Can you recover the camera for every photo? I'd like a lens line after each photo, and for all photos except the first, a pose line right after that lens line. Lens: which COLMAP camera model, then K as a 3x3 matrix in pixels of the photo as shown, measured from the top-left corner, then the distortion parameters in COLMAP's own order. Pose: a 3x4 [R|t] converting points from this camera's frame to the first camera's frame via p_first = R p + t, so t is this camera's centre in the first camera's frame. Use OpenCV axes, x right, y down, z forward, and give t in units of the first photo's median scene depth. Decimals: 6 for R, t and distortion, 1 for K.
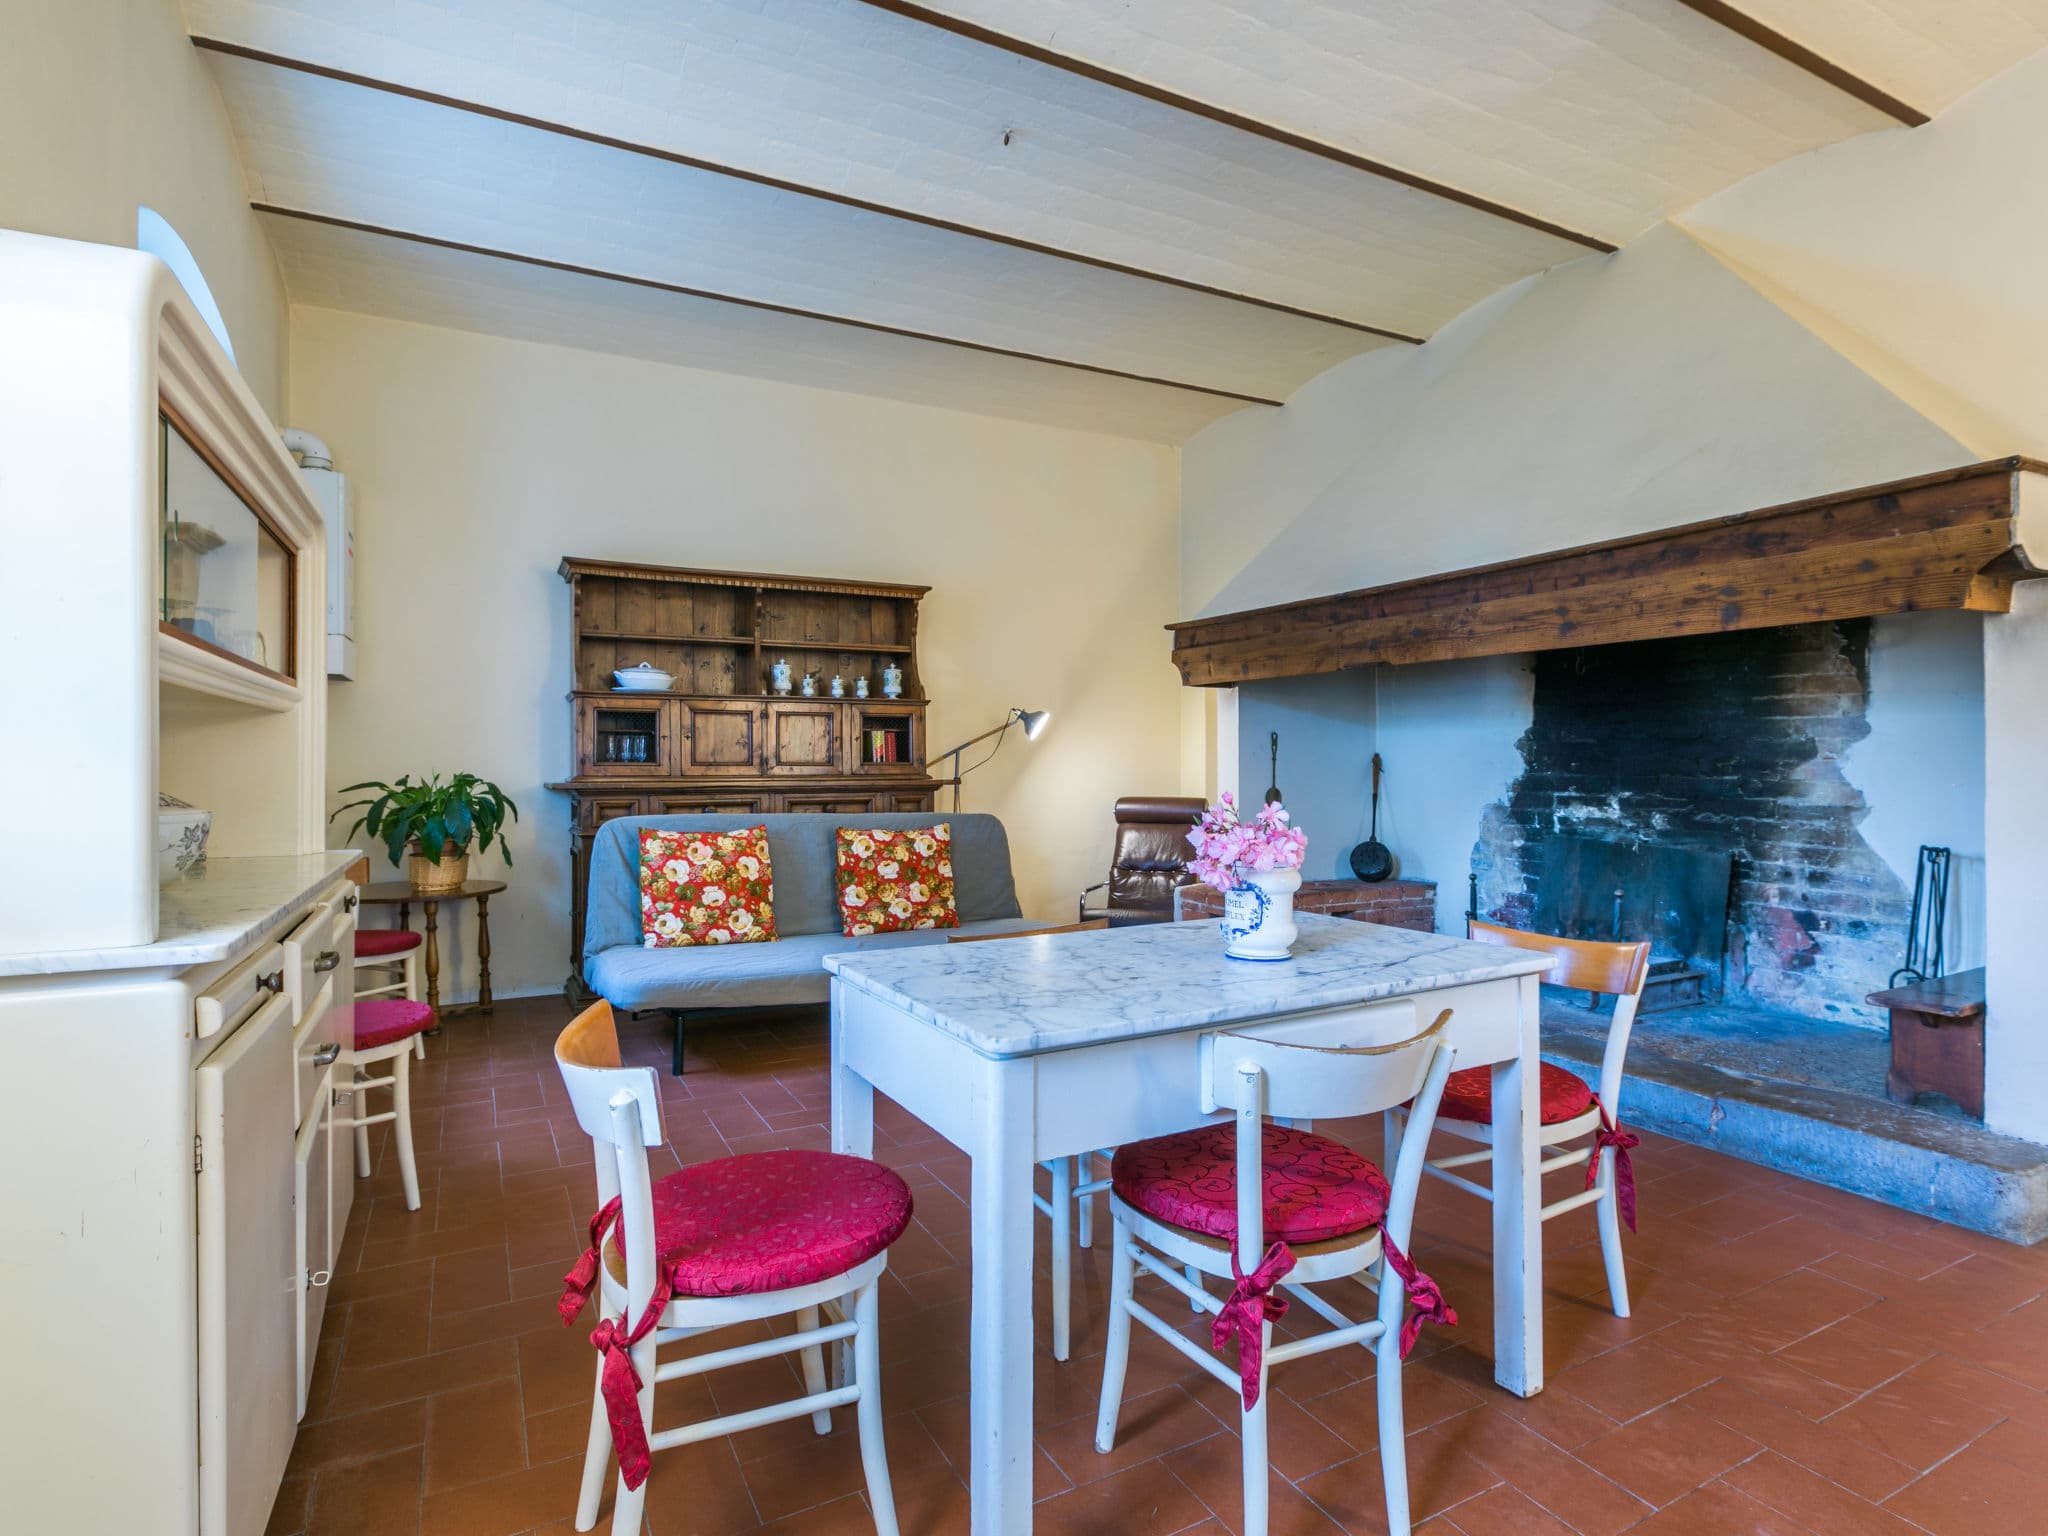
lens RADIAL K [[1047.1, 0, 1028.4], [0, 1047.1, 763.4], [0, 0, 1]] dist [0.001340, 0.000443]
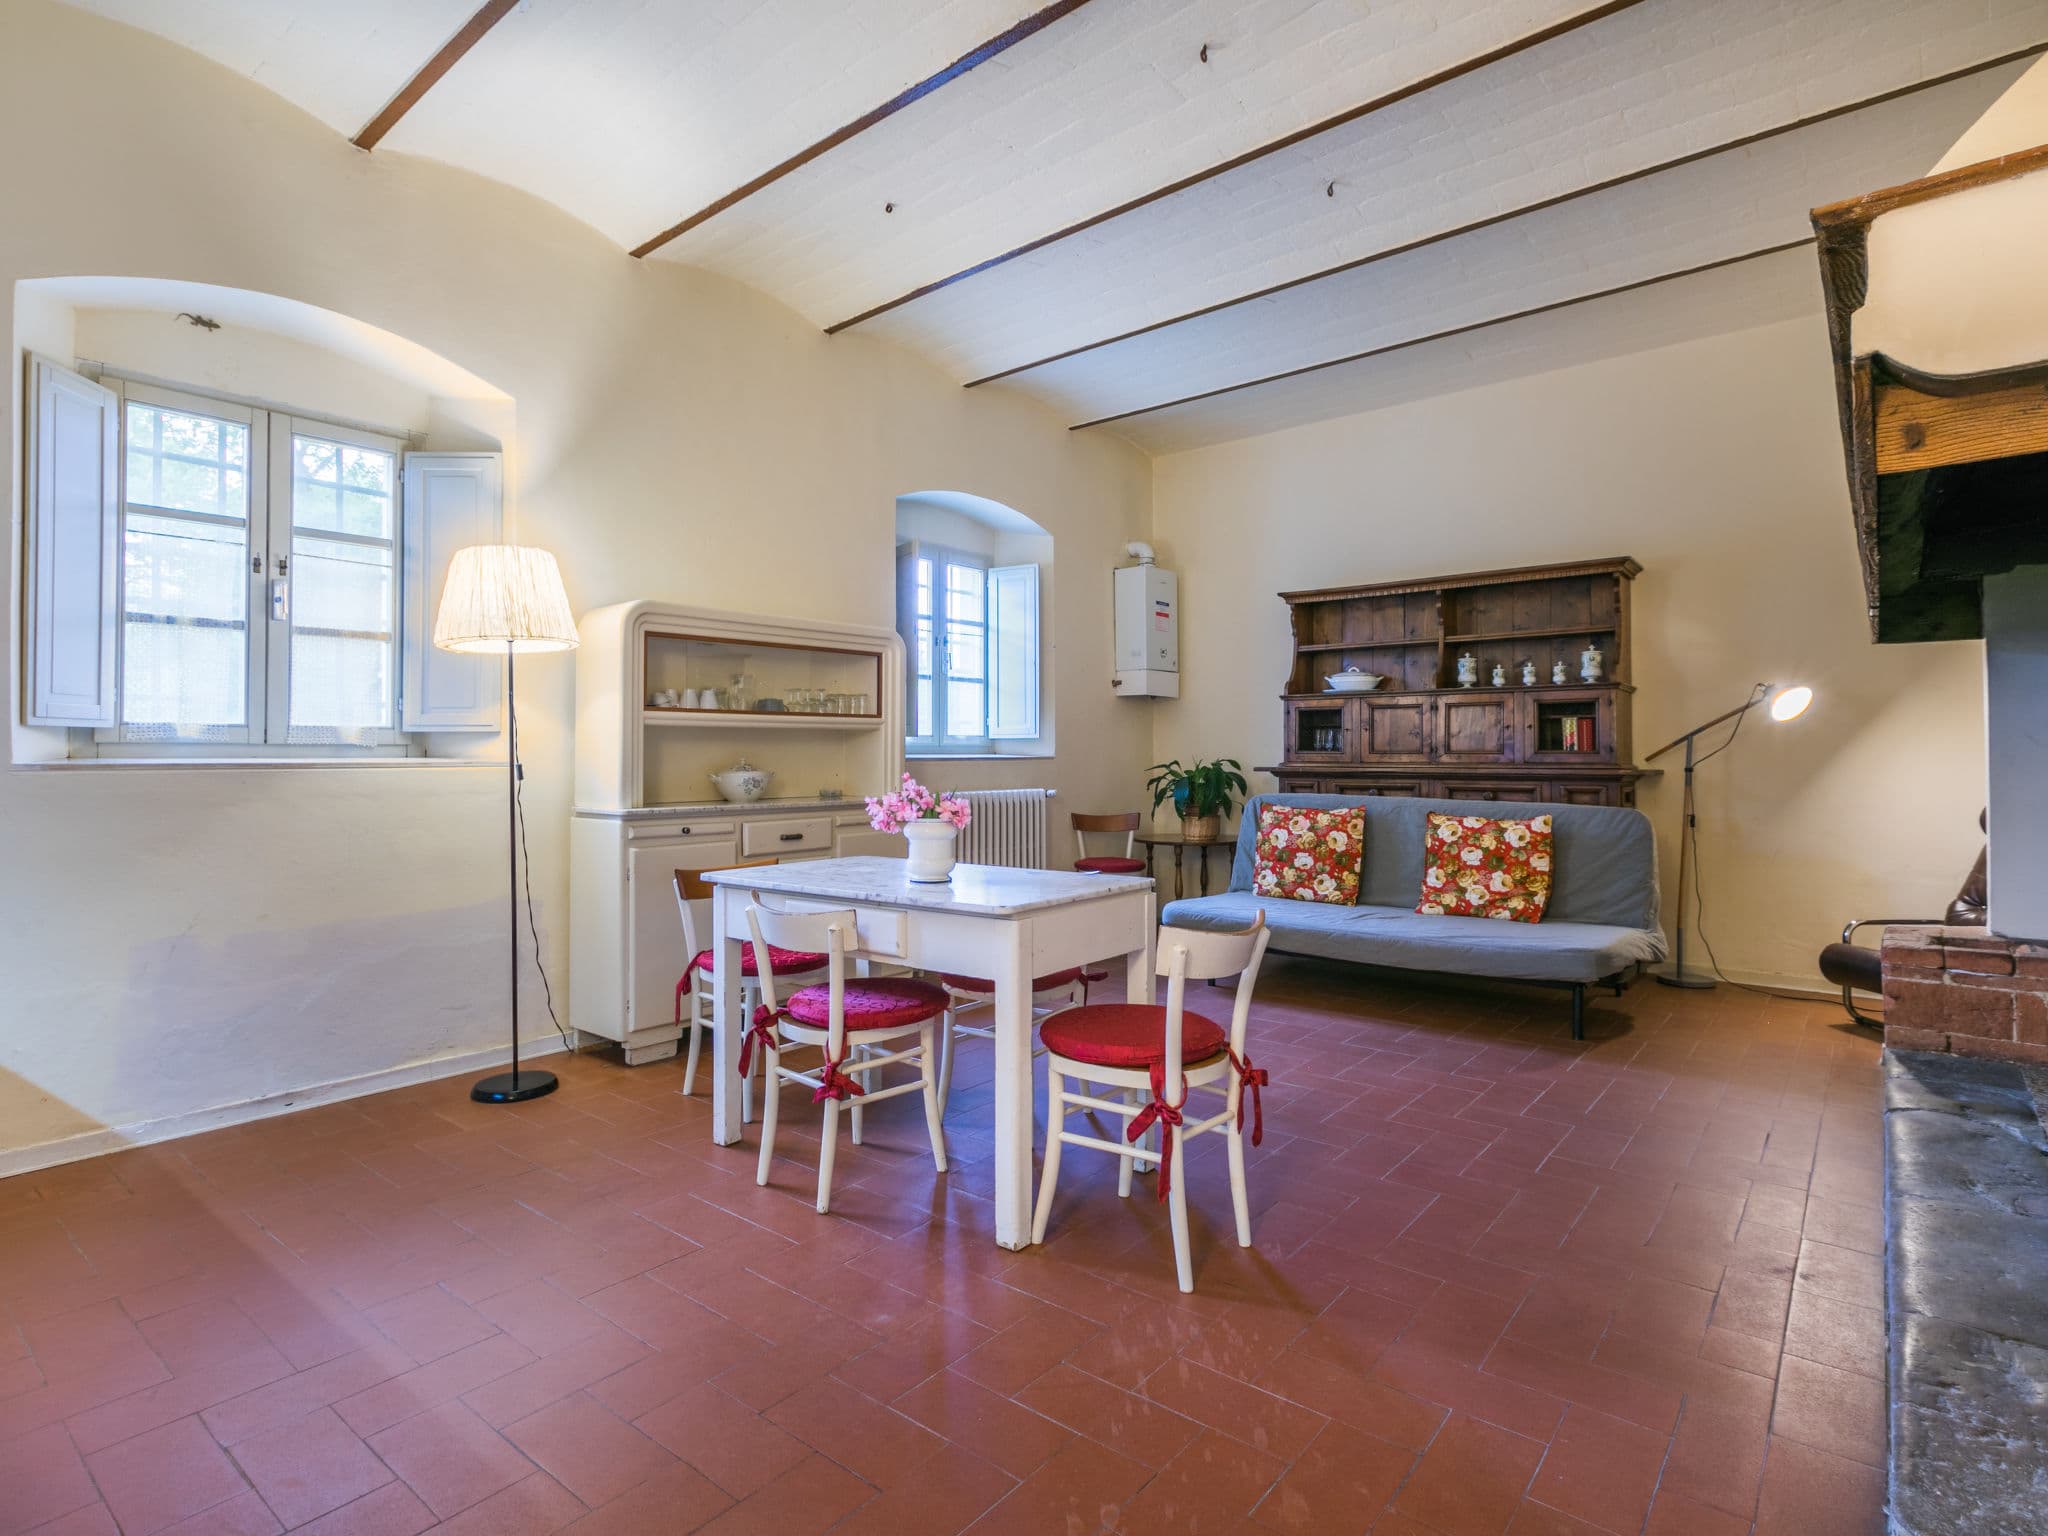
lens RADIAL K [[1049.3, 0, 1026.0], [0, 1049.3, 733.7], [0, 0, 1]] dist [-0.020722, 0.000244]
pose [[0.395228, -0.015649, -0.918450, 0.625741], [0.002827, 0.999871, -0.015819, -0.002957], [0.918579, 0.003656, 0.395221, 0.195573]]
